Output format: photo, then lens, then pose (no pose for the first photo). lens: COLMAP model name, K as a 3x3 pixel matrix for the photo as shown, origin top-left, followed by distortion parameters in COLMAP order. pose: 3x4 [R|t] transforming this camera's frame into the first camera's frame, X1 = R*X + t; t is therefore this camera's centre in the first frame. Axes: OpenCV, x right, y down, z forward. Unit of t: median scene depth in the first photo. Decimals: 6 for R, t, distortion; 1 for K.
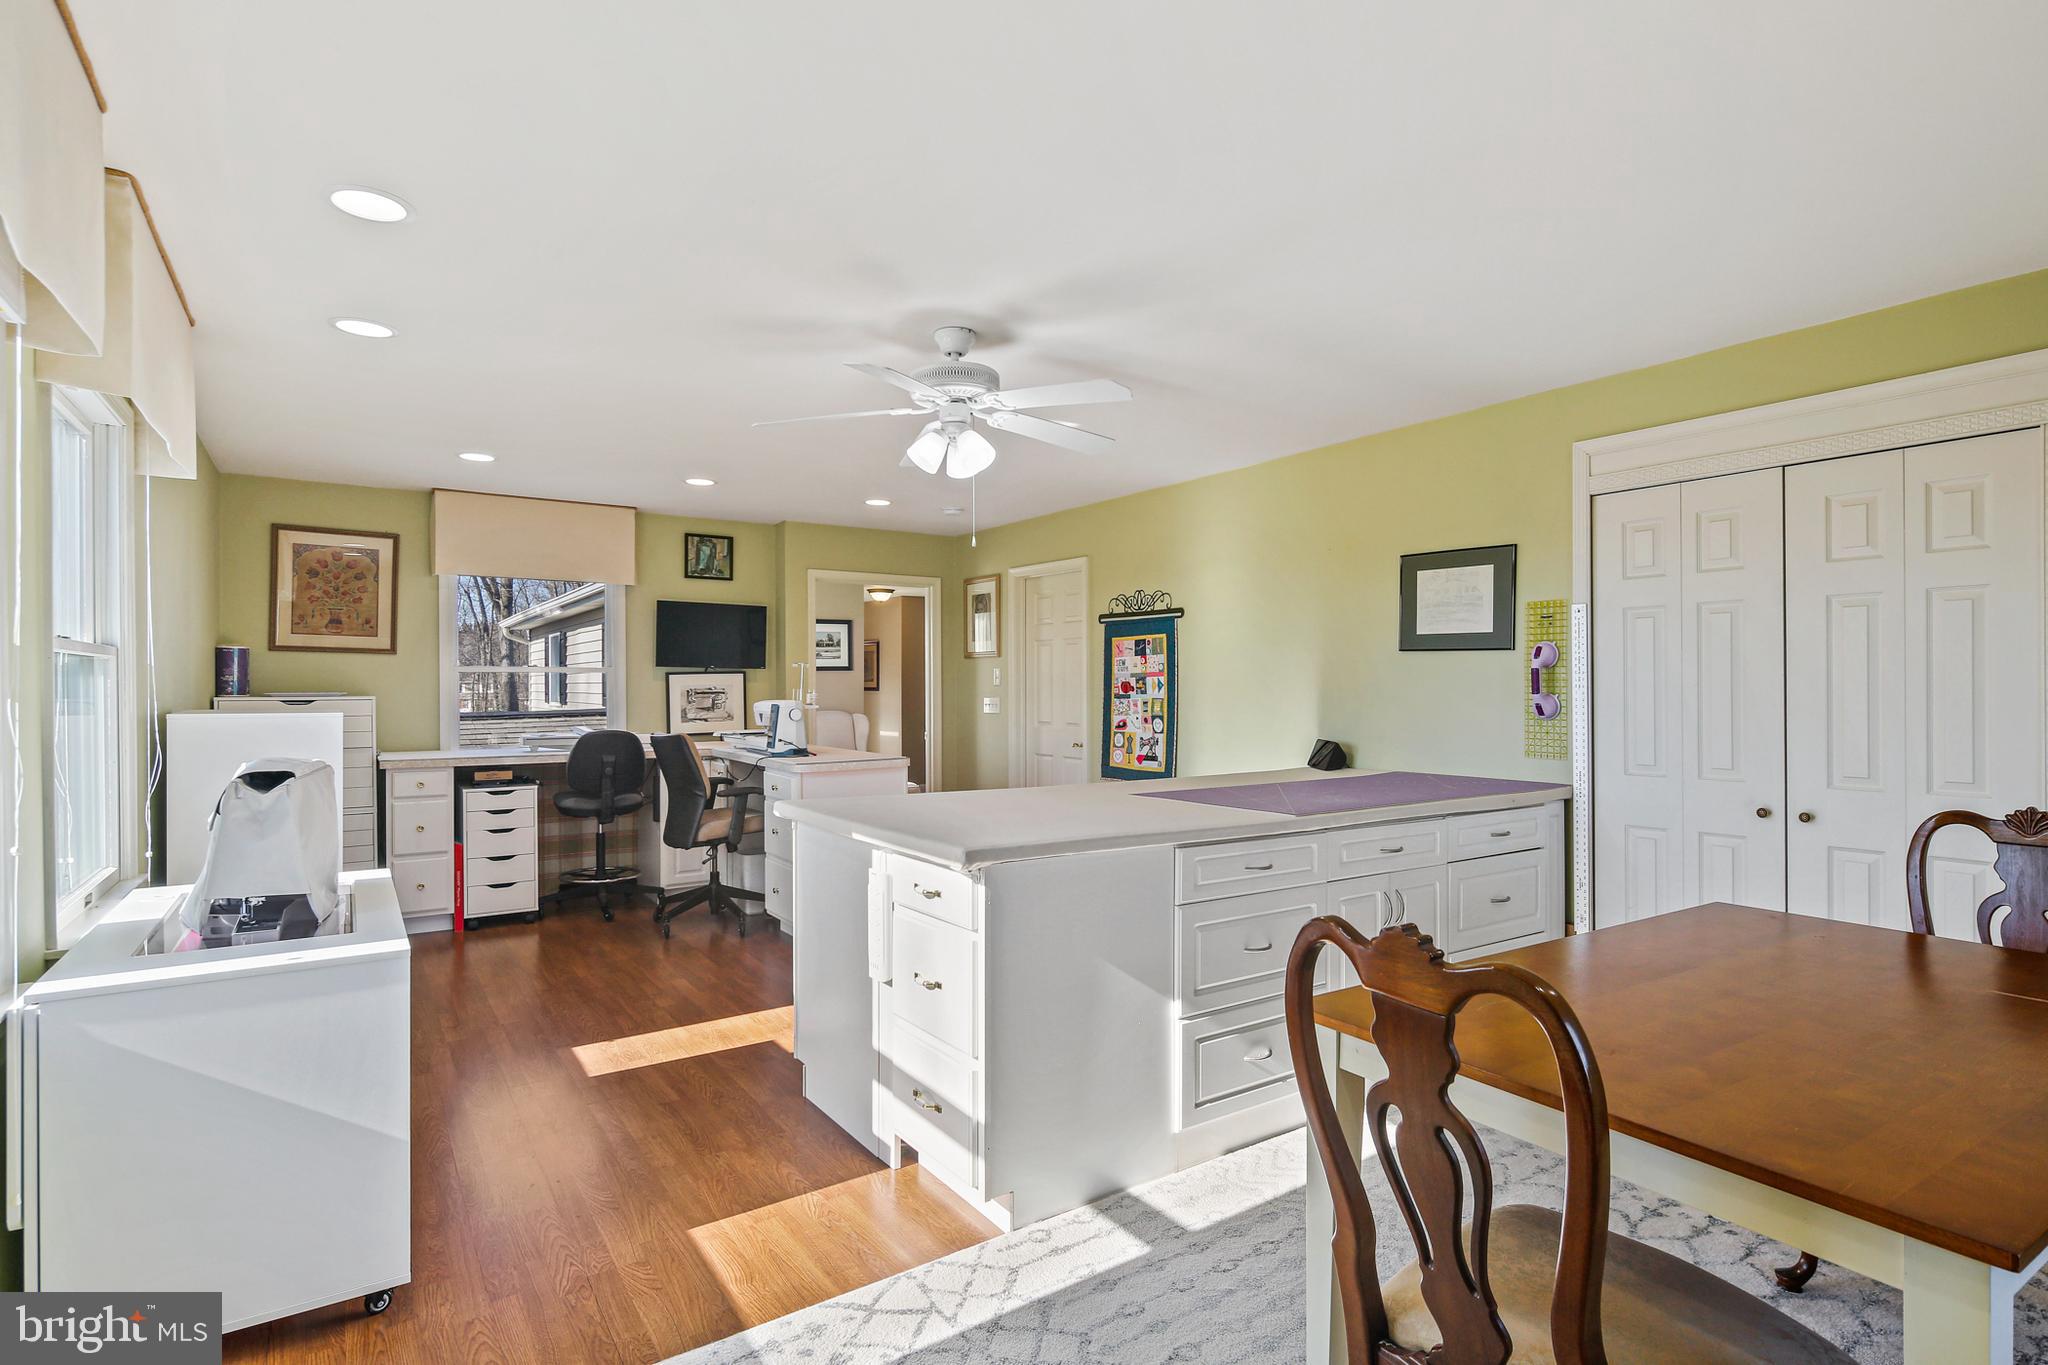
lens RADIAL K [[994.8, 0, 1025.2], [0, 994.8, 691.6], [0, 0, 1]] dist [0.002225, -0.001605]
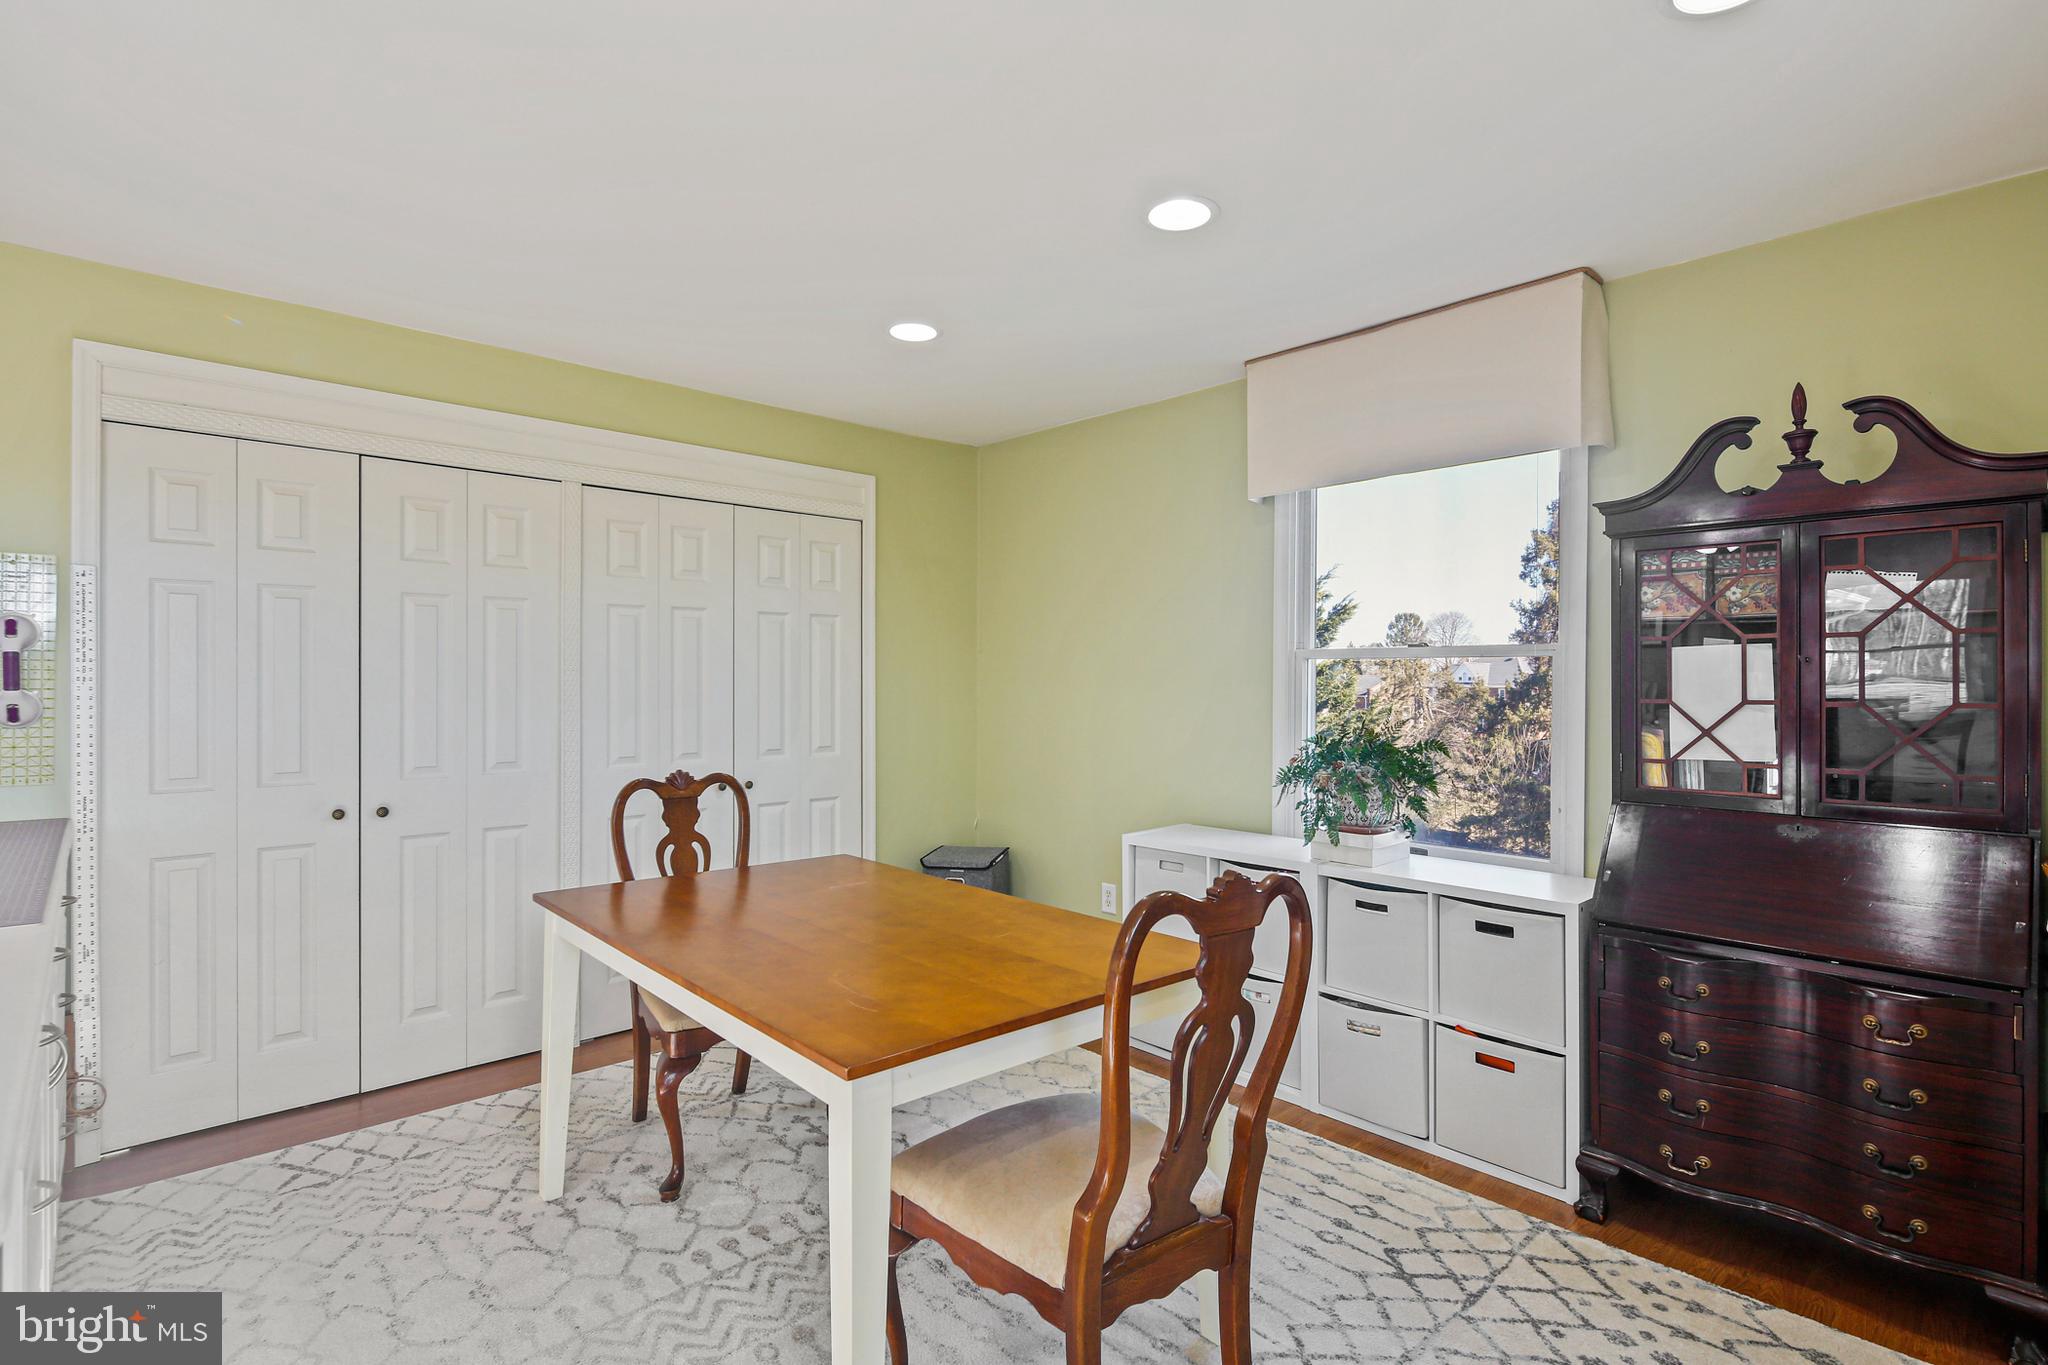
lens RADIAL K [[994.8, 0, 1025.2], [0, 994.8, 691.6], [0, 0, 1]] dist [0.002225, -0.001605]
pose [[-0.134825, -0.010707, 0.990812, -0.288611], [-0.001107, 0.999943, 0.010655, -0.005683], [-0.990869, 0.000339, -0.134829, 0.488898]]
